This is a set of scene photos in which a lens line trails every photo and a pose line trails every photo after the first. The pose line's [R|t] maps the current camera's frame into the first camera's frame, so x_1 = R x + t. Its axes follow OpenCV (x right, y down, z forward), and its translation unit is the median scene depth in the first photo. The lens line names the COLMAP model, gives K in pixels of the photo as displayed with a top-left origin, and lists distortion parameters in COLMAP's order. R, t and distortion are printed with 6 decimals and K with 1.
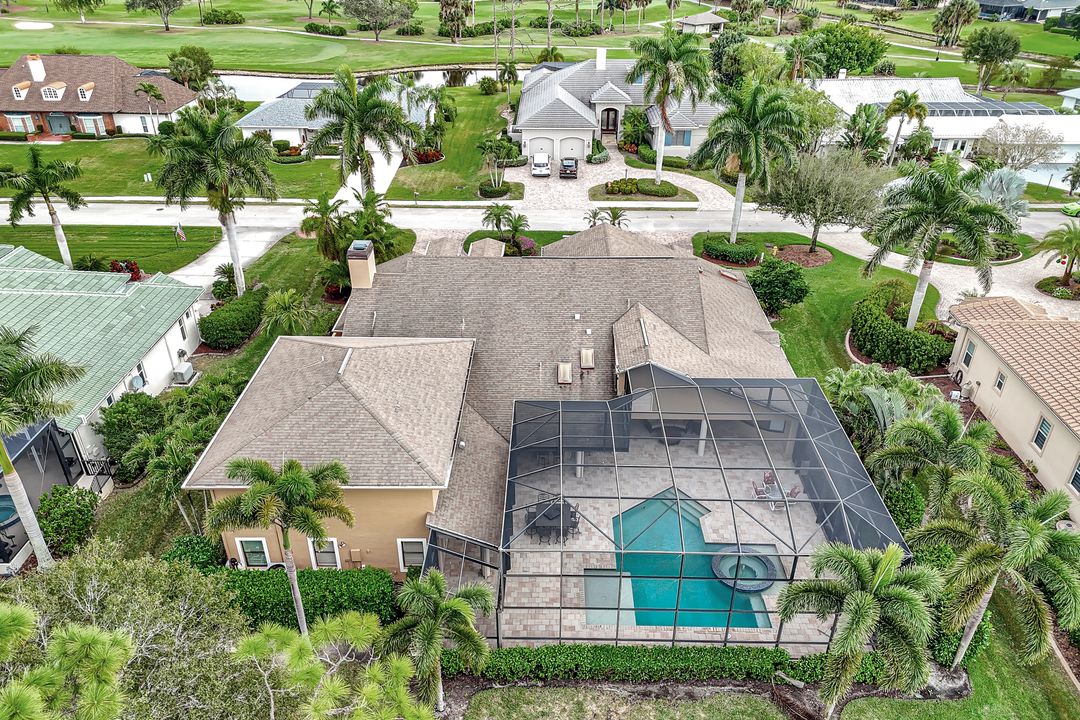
lens RADIAL K [[756.3, 0, 540.0], [0, 756.3, 360.0], [0, 0, 1]] dist [-0.100509, -0.001509]
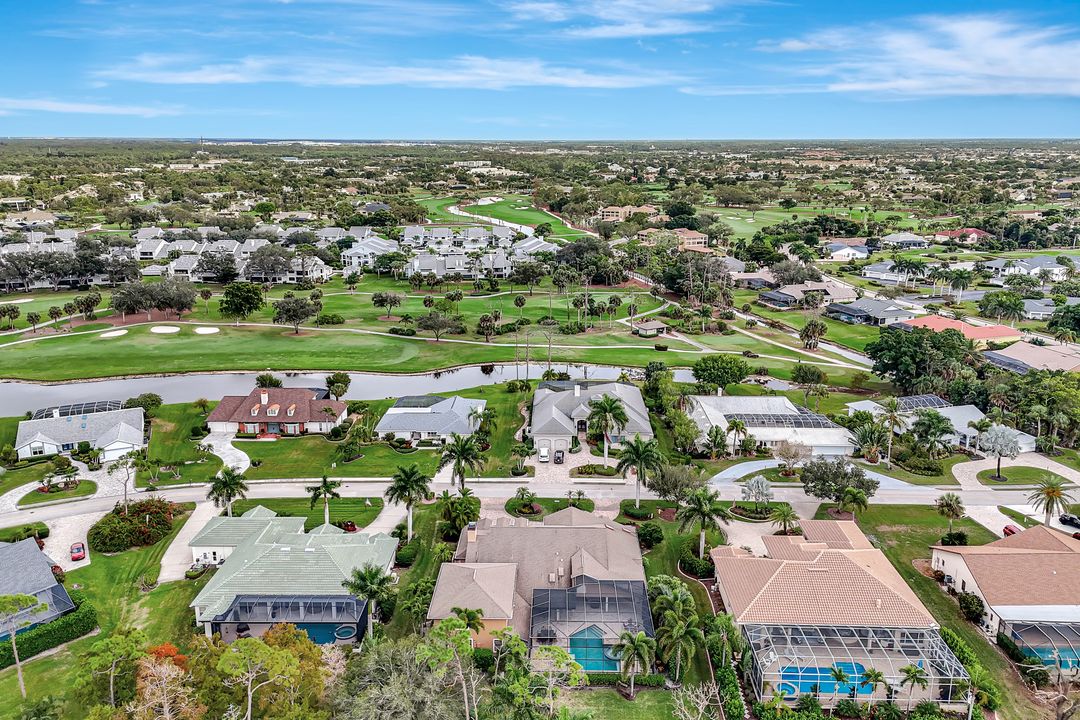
lens RADIAL K [[746.8, 0, 540.0], [0, 746.8, 360.0], [0, 0, 1]] dist [0.023844, -0.001168]
pose [[0.999951, -0.004036, -0.009067, 0.009270], [0.001769, 0.971430, -0.237319, -0.052212], [0.009766, 0.237291, 0.971389, -0.880073]]
